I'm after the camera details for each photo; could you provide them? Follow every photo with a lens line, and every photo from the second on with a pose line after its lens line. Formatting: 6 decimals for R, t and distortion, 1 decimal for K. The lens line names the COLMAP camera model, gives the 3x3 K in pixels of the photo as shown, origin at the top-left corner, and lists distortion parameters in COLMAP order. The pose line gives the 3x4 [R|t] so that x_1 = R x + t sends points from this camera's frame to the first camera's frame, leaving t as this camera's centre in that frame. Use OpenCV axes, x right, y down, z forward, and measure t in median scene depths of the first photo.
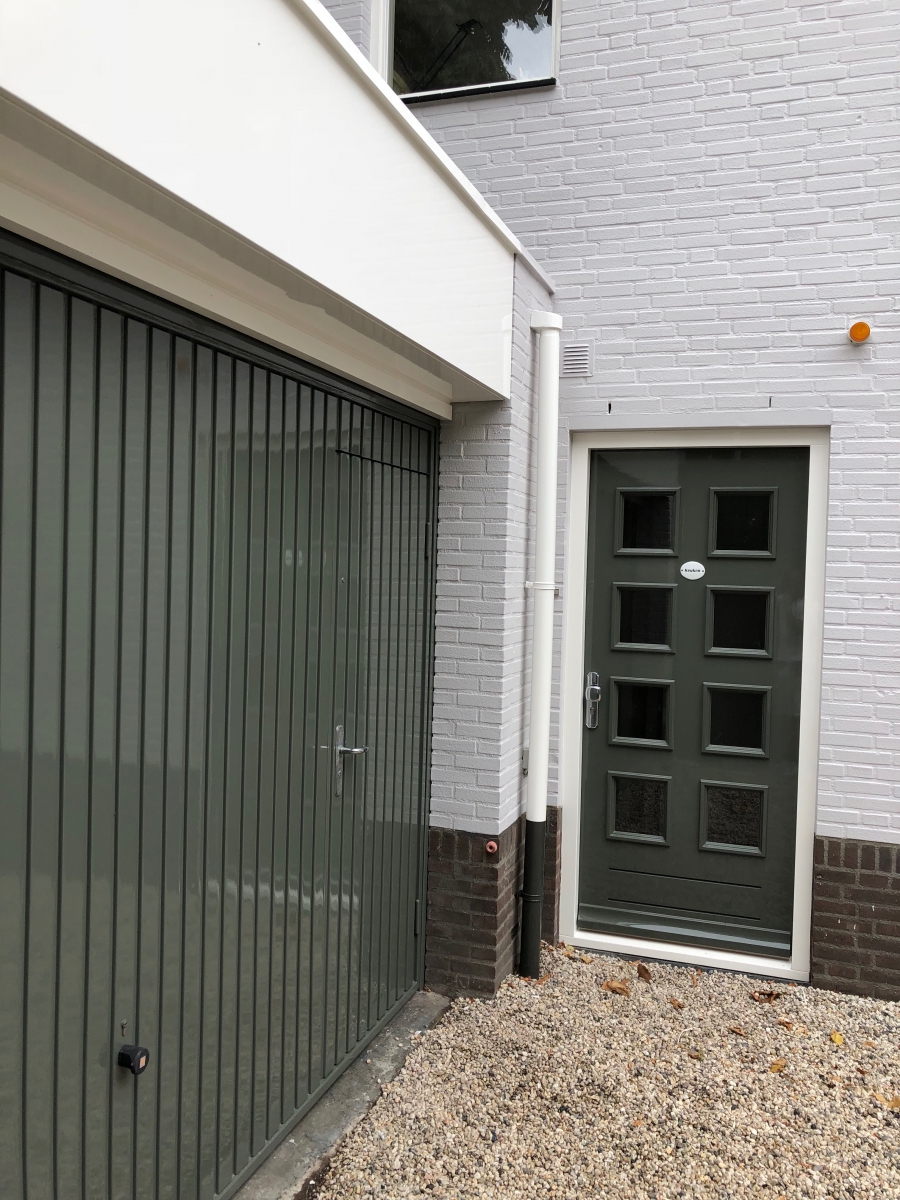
lens RADIAL K [[990.3, 0, 454.9], [0, 990.3, 595.5], [0, 0, 1]] dist [0.027930, -0.012566]
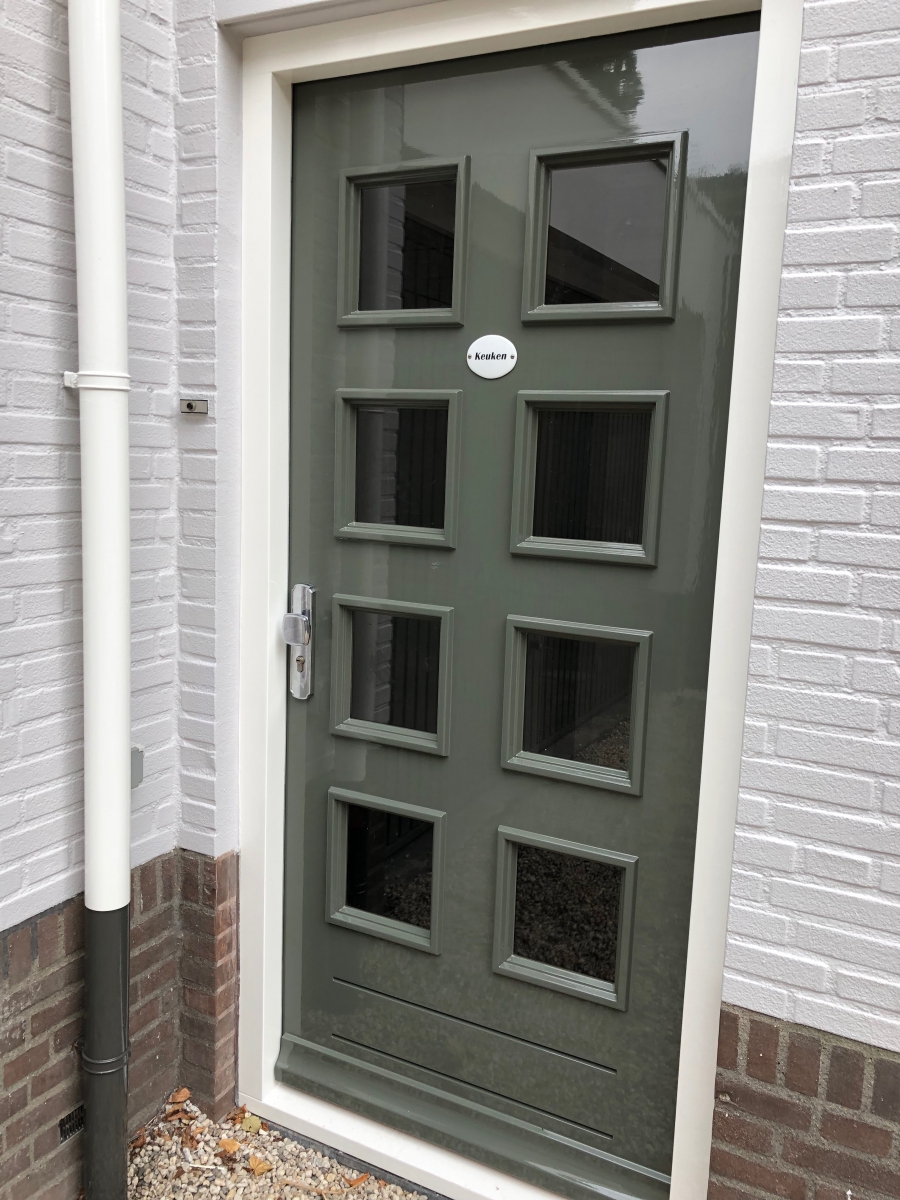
lens RADIAL K [[973.9, 0, 449.8], [0, 973.9, 589.0], [0, 0, 1]] dist [0.009542, 0.009116]
pose [[0.988571, 0.032931, -0.147113, 0.292941], [-0.016777, 0.993820, 0.109729, 0.029428], [0.149817, -0.106007, 0.983014, 0.581153]]
